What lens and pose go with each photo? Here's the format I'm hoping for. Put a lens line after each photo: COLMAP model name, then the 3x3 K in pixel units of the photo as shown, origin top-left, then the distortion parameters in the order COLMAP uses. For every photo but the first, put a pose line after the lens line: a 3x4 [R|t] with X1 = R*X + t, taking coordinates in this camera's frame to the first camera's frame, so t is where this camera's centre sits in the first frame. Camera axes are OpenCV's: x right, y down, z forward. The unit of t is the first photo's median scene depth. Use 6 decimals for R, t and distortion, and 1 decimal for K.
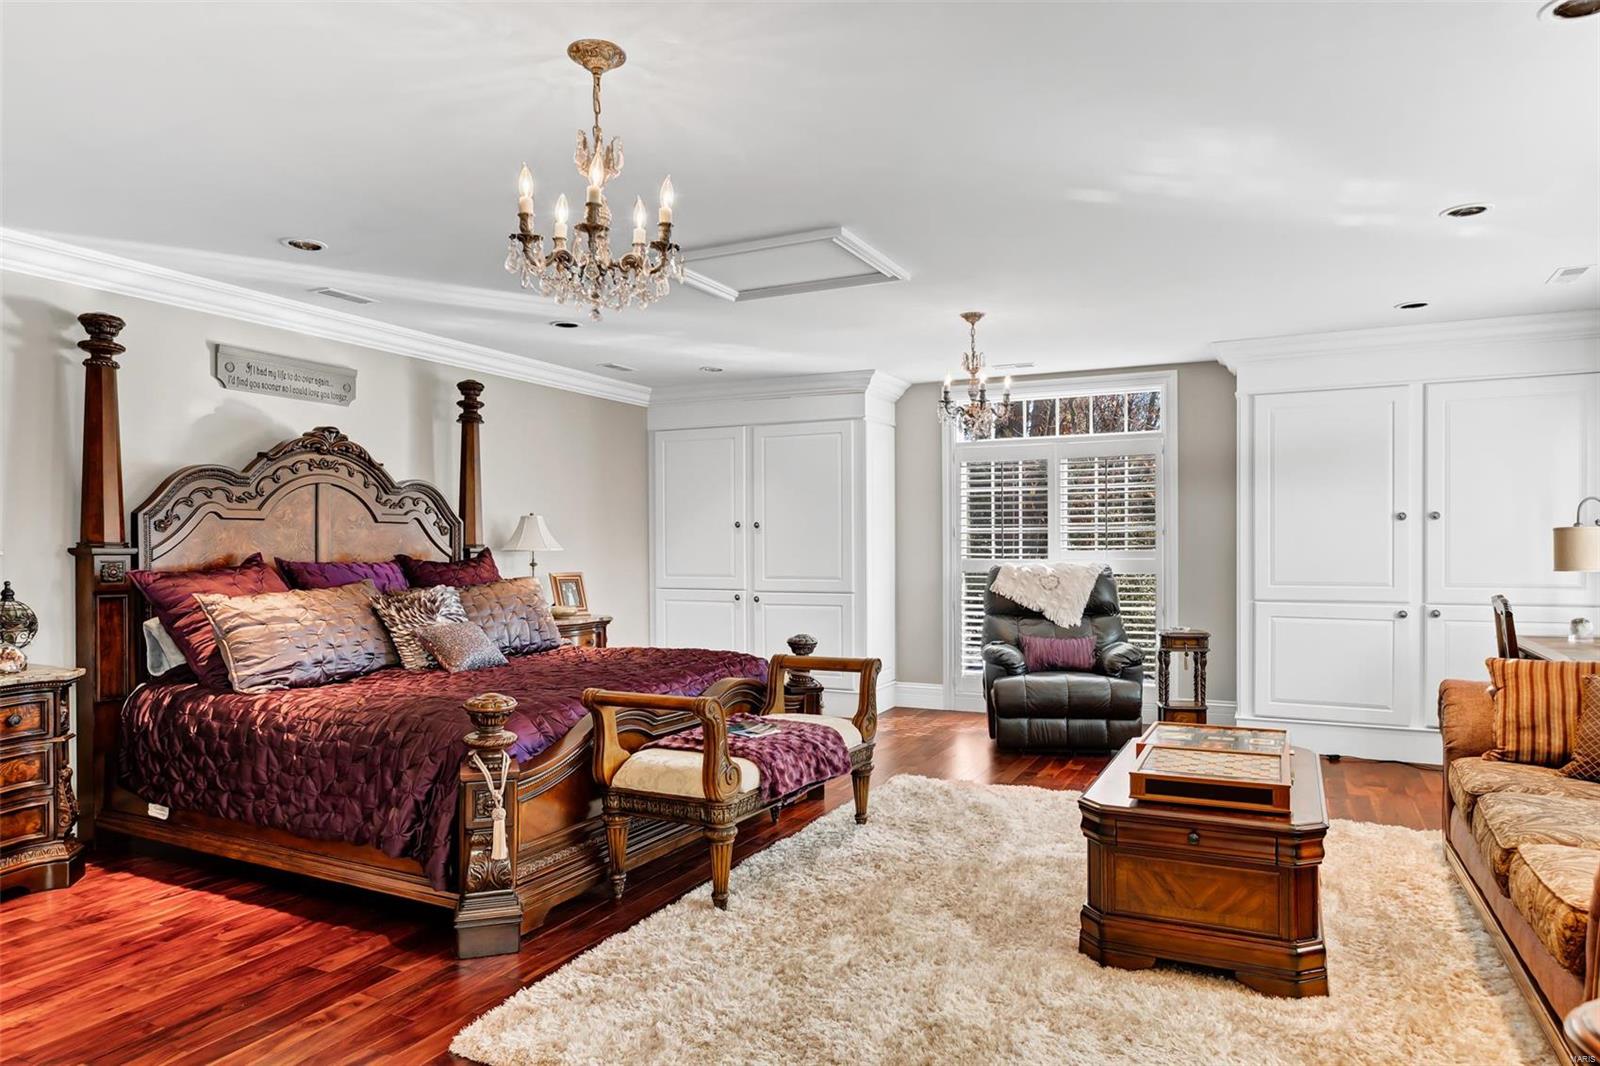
lens RADIAL K [[974.0, 0, 800.0], [0, 974.0, 533.0], [0, 0, 1]] dist [-0.002257, -0.000369]
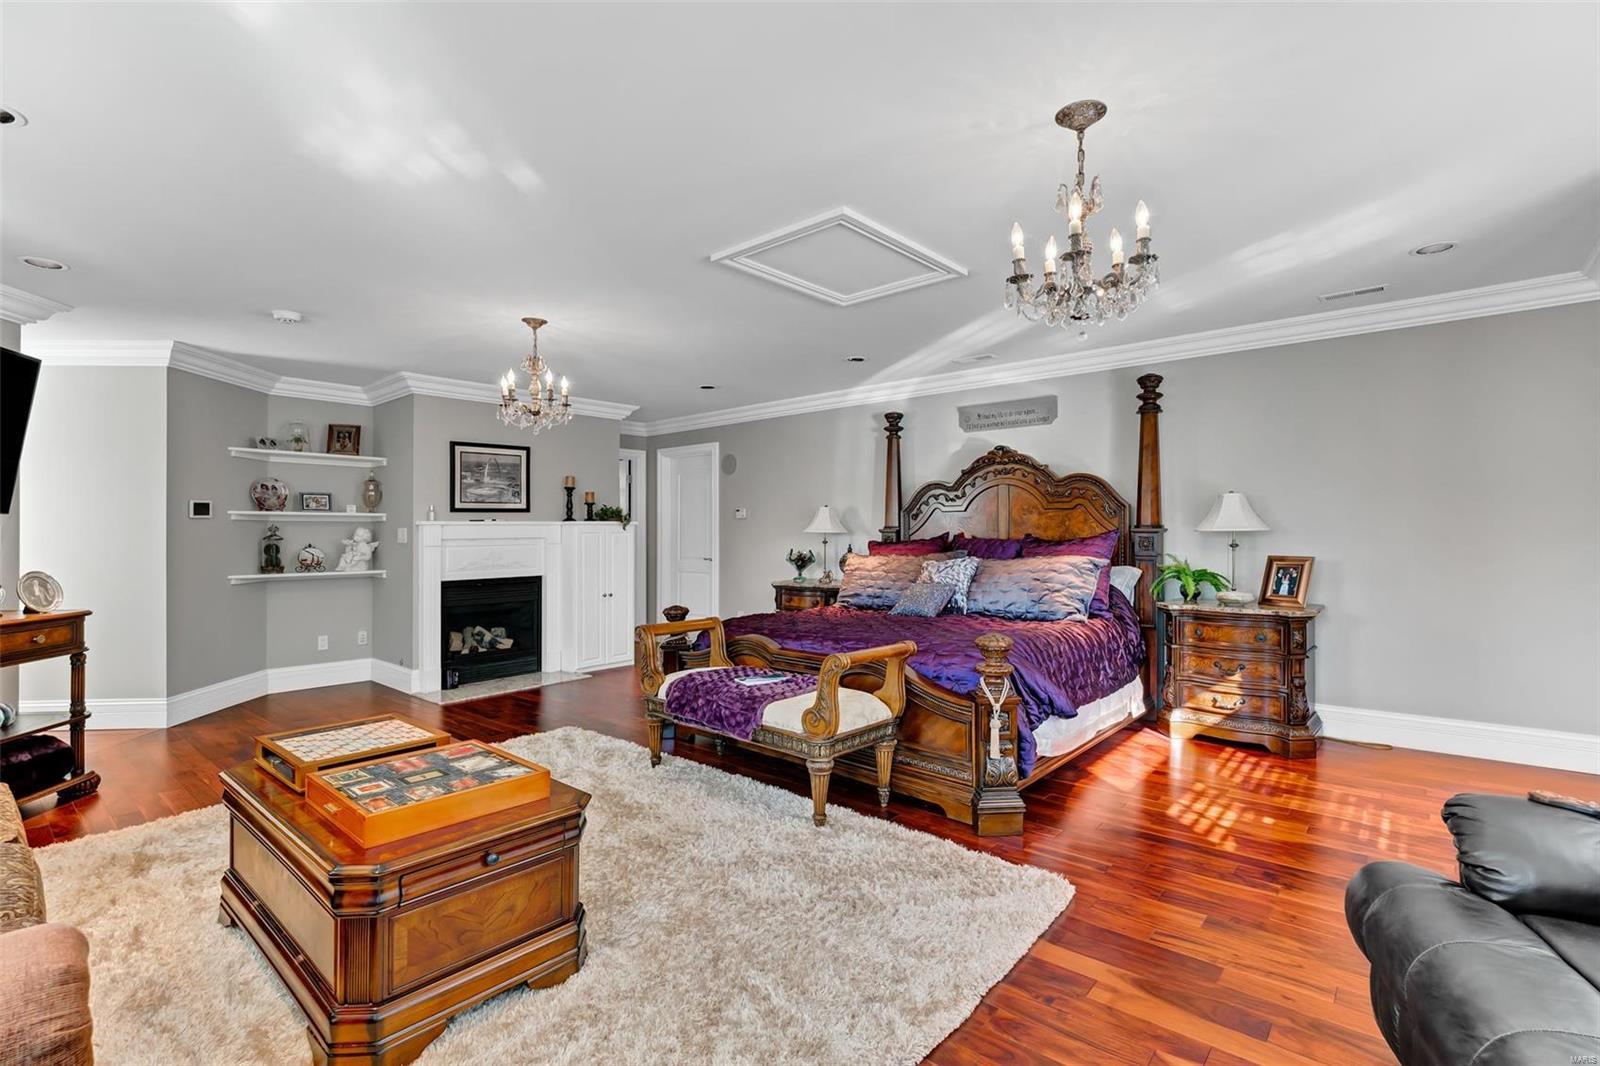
lens RADIAL K [[741.5, 0, 800.0], [0, 741.5, 533.0], [0, 0, 1]] dist [0.000118, 0.000046]
pose [[-0.248811, -0.002025, -0.968550, 0.703609], [0.002110, 0.999994, -0.002633, 0.024541], [0.968550, -0.002699, -0.248805, 1.052974]]
